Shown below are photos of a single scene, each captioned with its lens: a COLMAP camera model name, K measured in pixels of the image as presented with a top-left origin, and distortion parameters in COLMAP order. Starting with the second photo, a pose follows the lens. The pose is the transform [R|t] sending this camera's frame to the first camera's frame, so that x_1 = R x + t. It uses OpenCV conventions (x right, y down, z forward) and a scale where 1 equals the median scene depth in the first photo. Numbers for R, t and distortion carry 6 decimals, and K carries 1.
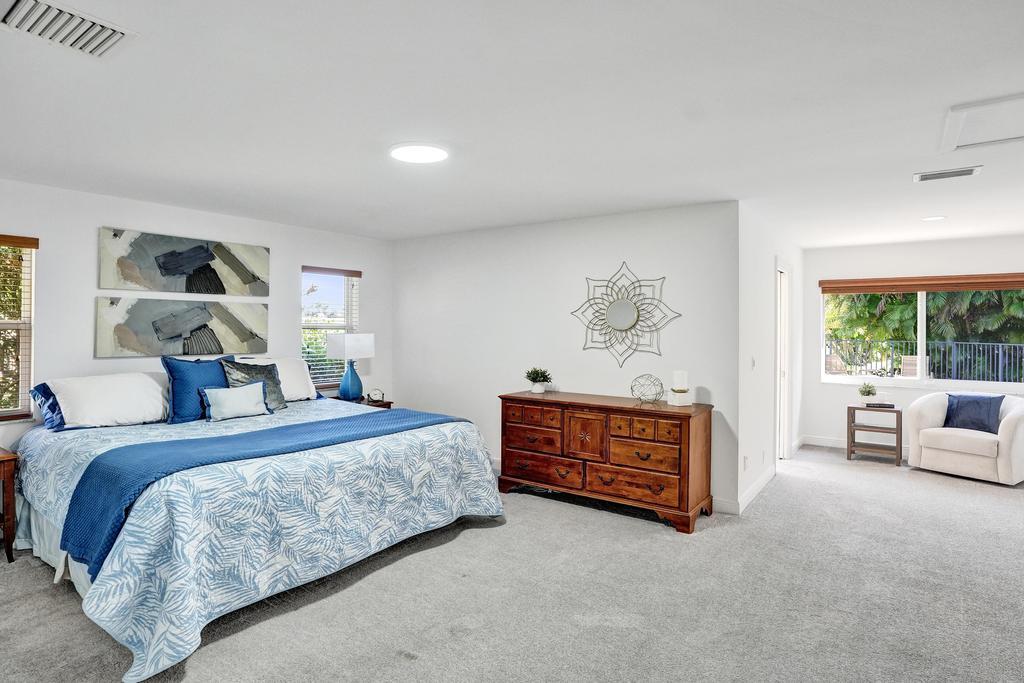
lens RADIAL K [[548.8, 0, 516.4], [0, 548.8, 326.8], [0, 0, 1]] dist [-0.044024, 0.024223]
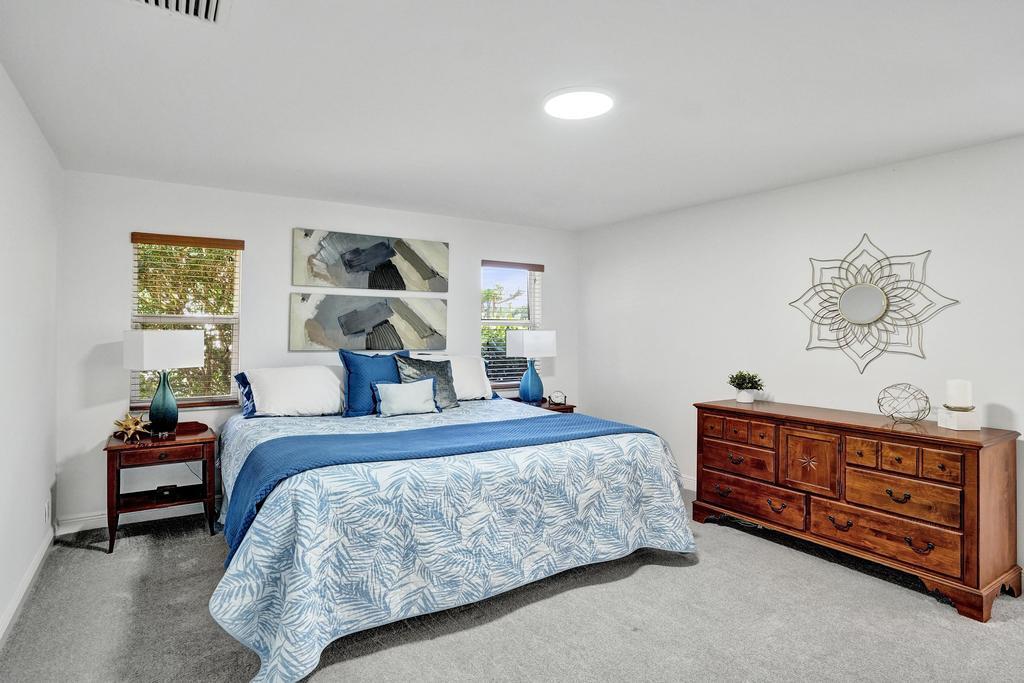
lens RADIAL K [[548.8, 0, 515.1], [0, 548.8, 324.1], [0, 0, 1]] dist [-0.044024, 0.024223]
pose [[0.928813, -0.006410, -0.370494, 0.026346], [0.001270, 0.999900, -0.014116, 0.018039], [0.370547, 0.012640, 0.928728, 0.144517]]
